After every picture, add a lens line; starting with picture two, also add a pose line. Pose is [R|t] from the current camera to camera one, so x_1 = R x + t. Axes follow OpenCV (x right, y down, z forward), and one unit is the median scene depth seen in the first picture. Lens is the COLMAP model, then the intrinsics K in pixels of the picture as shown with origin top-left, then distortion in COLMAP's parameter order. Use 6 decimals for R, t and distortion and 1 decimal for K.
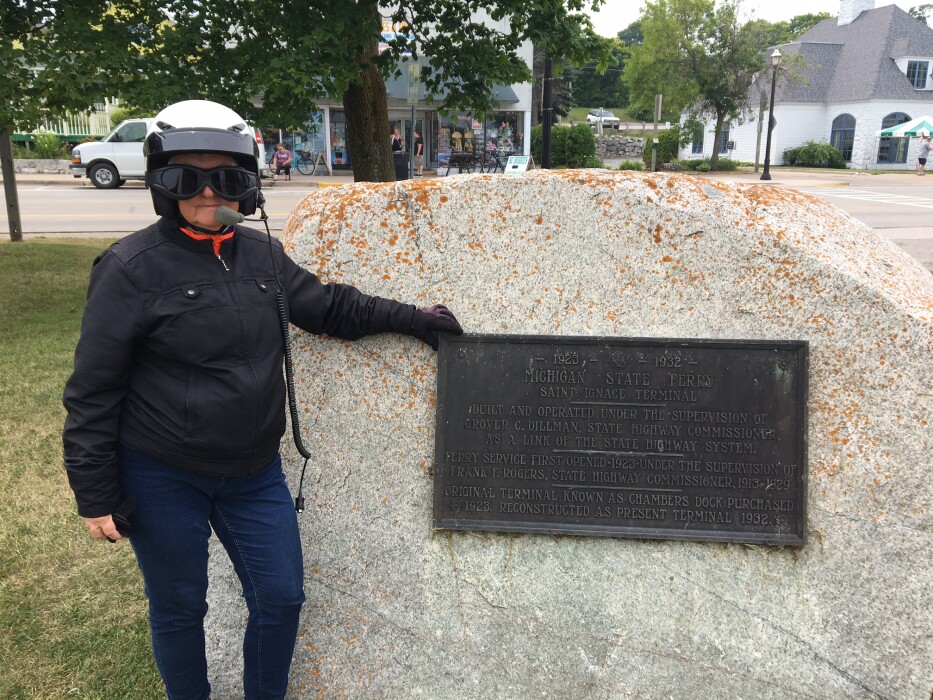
lens RADIAL K [[766.6, 0, 461.5], [0, 766.6, 347.1], [0, 0, 1]] dist [0.105214, -0.130047]
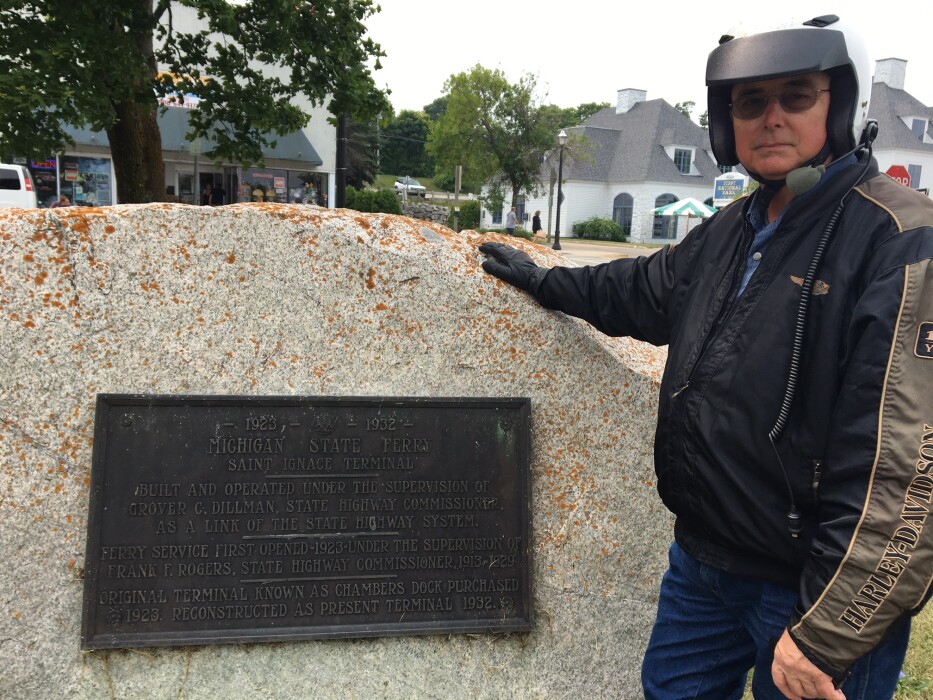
lens RADIAL K [[766.6, 0, 461.5], [0, 766.6, 347.1], [0, 0, 1]] dist [0.105214, -0.130047]
pose [[0.974201, 0.002392, 0.225668, 0.156932], [0.016590, 0.996479, -0.082184, 0.005186], [-0.225070, 0.083808, 0.970732, 0.131518]]
